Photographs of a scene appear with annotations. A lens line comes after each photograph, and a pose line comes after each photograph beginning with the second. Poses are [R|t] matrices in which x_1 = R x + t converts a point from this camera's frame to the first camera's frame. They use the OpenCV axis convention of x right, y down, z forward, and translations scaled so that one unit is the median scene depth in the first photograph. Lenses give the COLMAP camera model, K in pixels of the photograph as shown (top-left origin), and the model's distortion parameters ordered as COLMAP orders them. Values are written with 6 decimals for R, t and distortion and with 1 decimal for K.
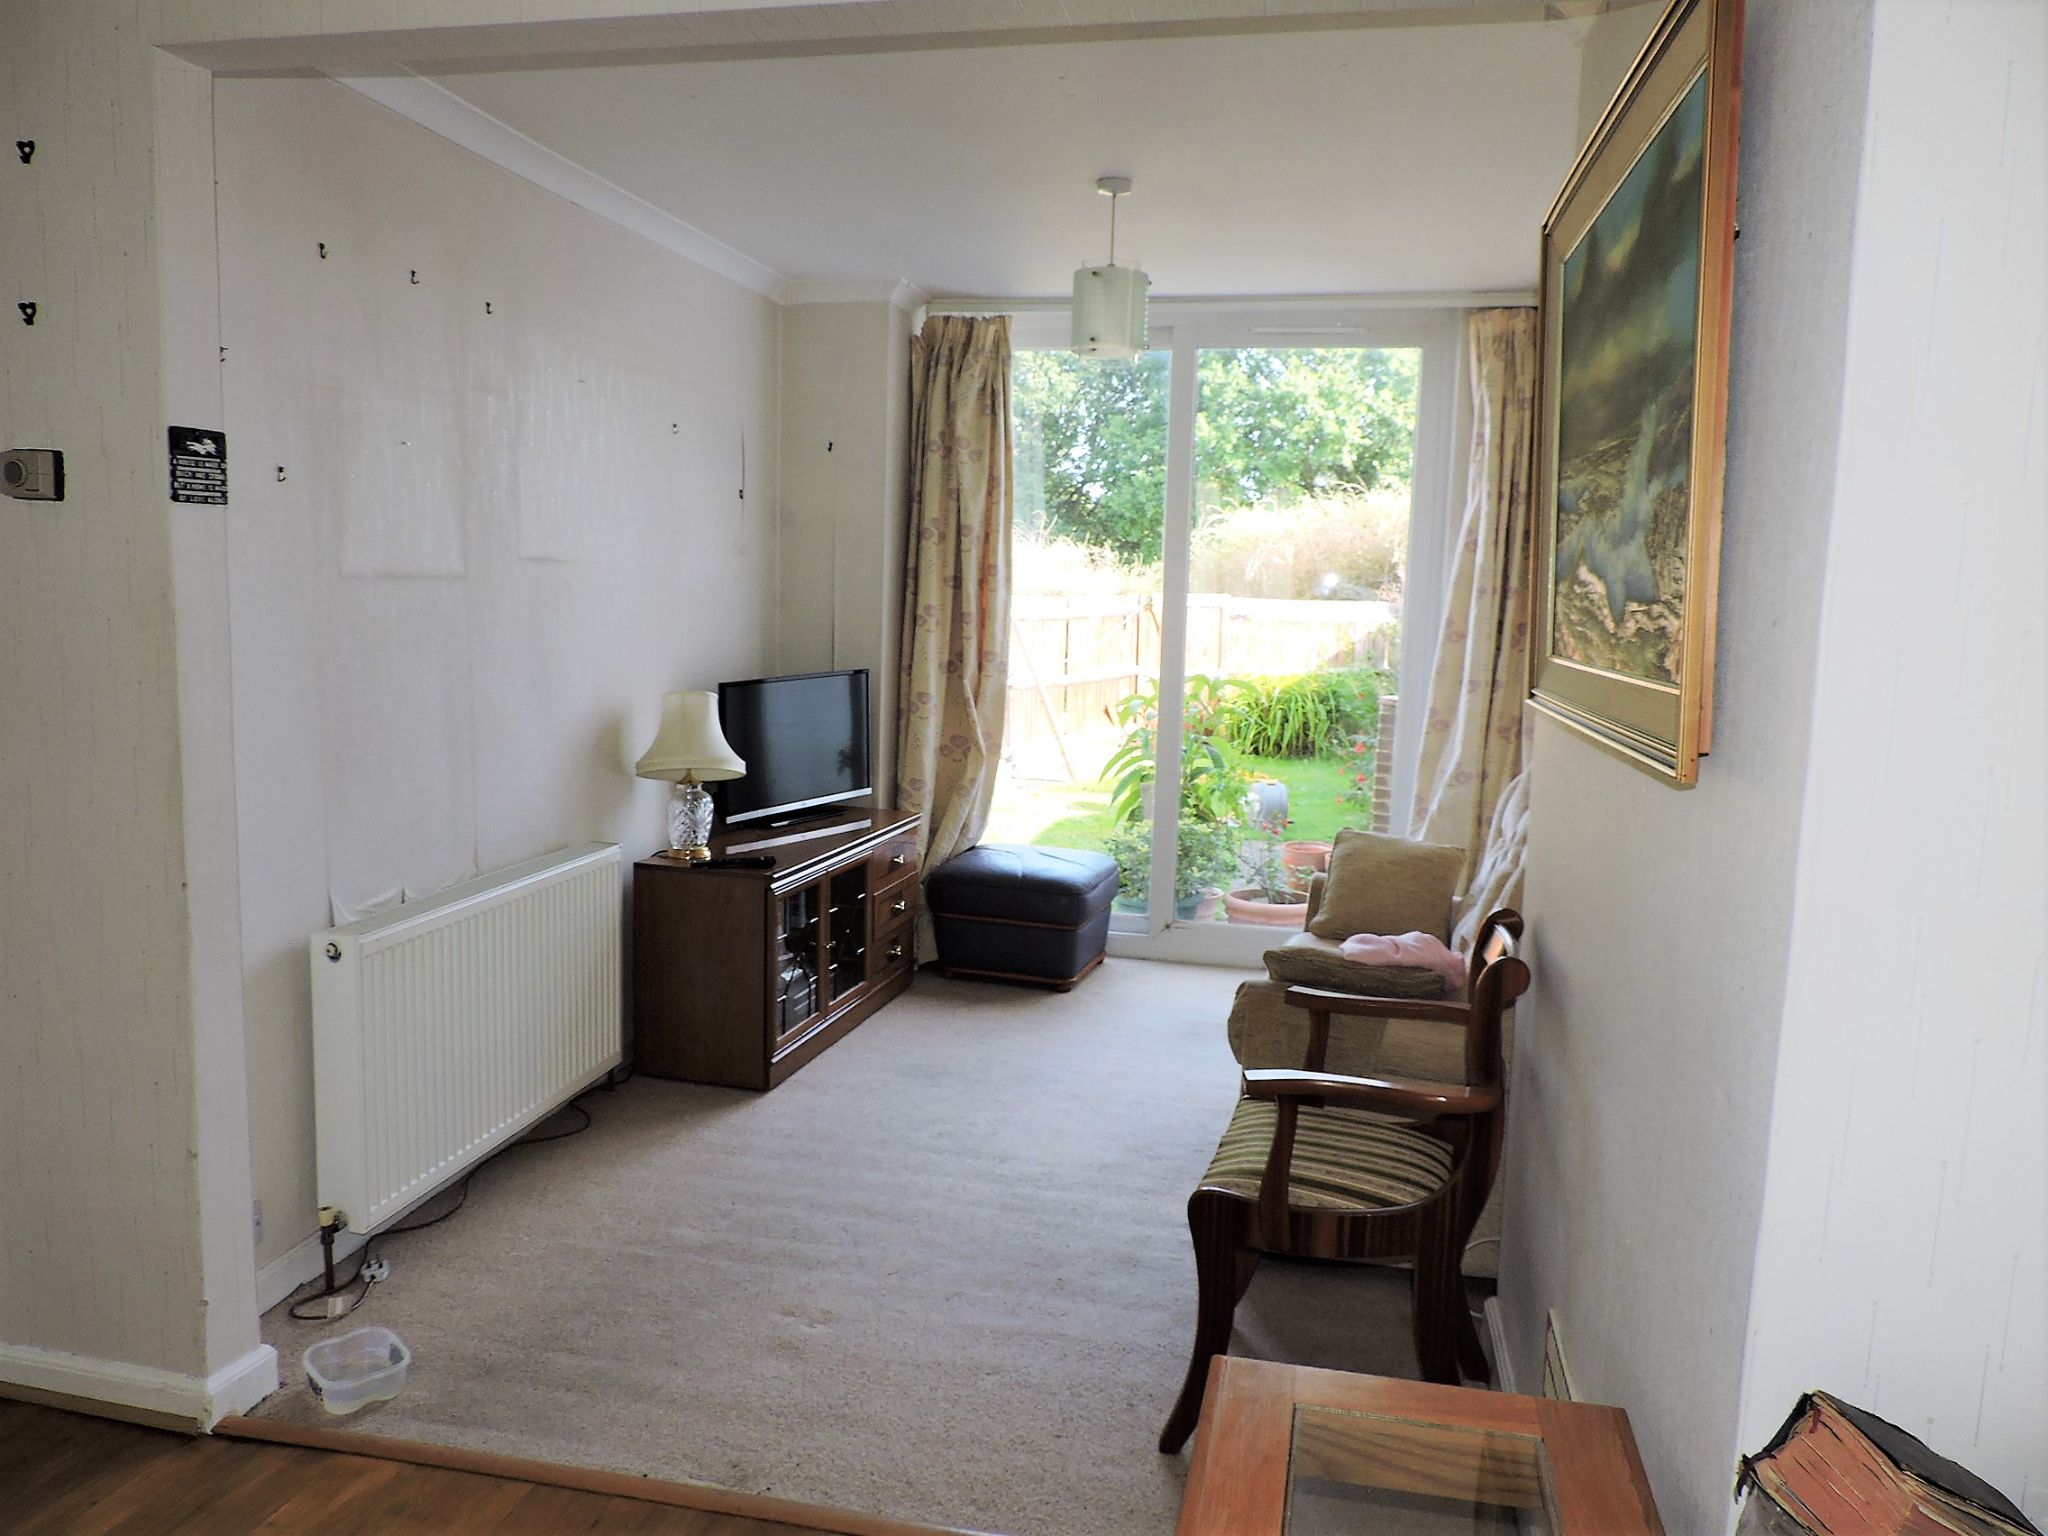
lens RADIAL K [[1470.8, 0, 1020.0], [0, 1470.8, 760.1], [0, 0, 1]] dist [-0.000830, -0.000181]
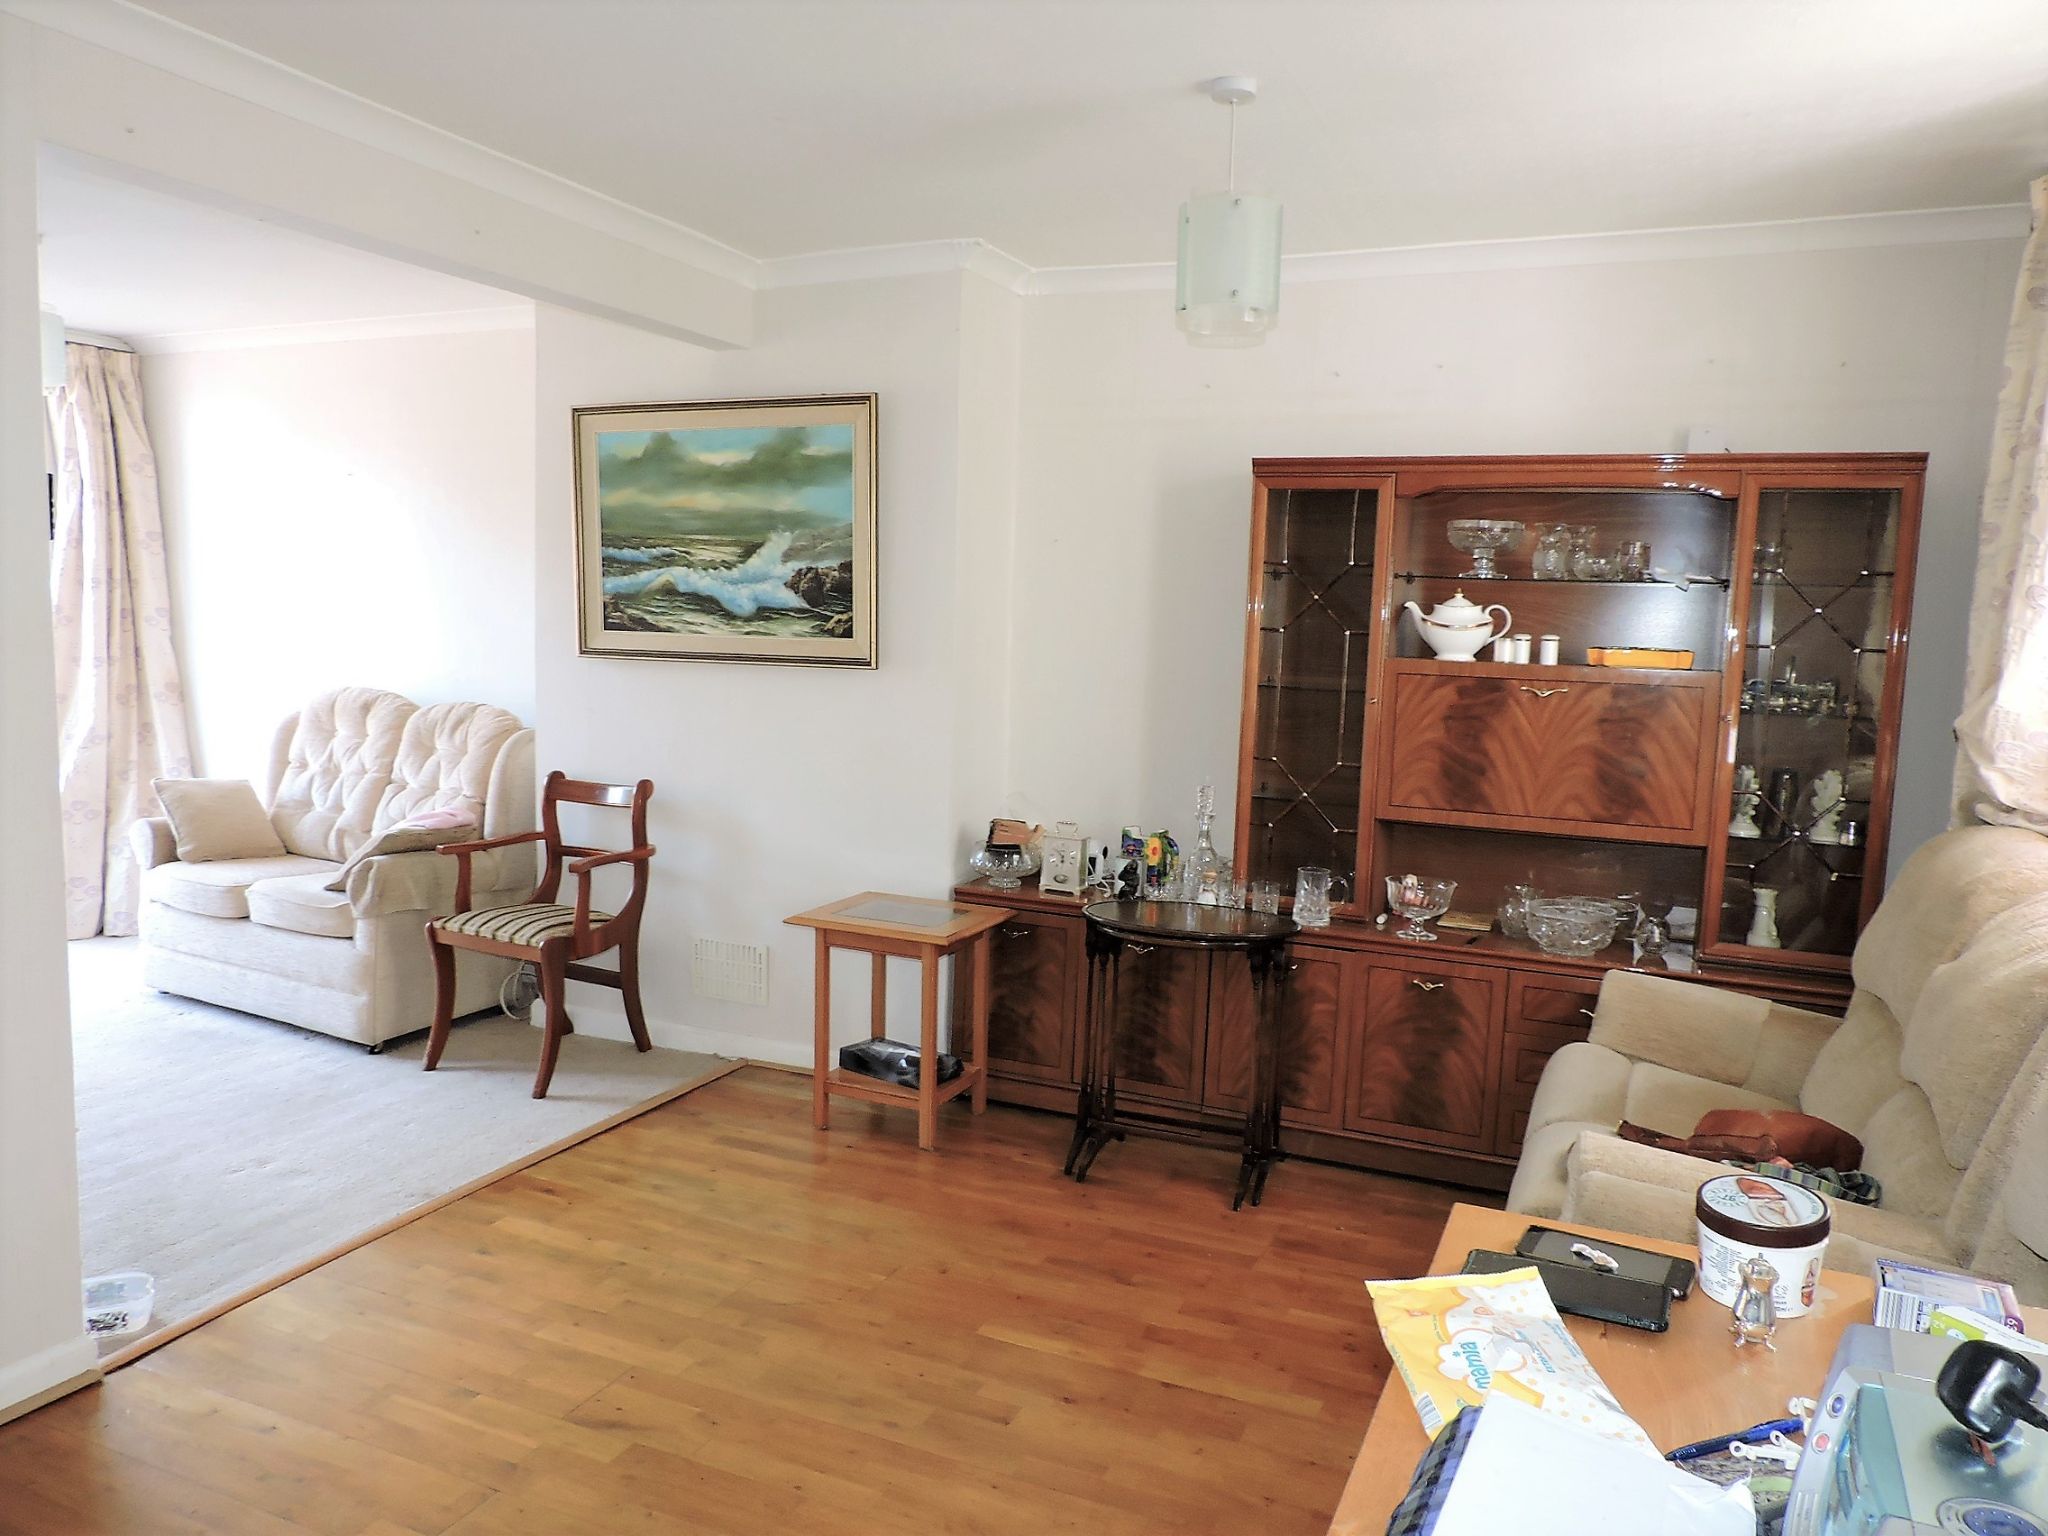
lens RADIAL K [[1470.8, 0, 1021.7], [0, 1470.8, 773.3], [0, 0, 1]] dist [-0.000830, -0.000181]
pose [[0.192477, -0.125587, 0.973232, -1.204532], [0.090240, 0.989840, 0.109883, -0.040933], [-0.977143, 0.066675, 0.201854, 0.057828]]
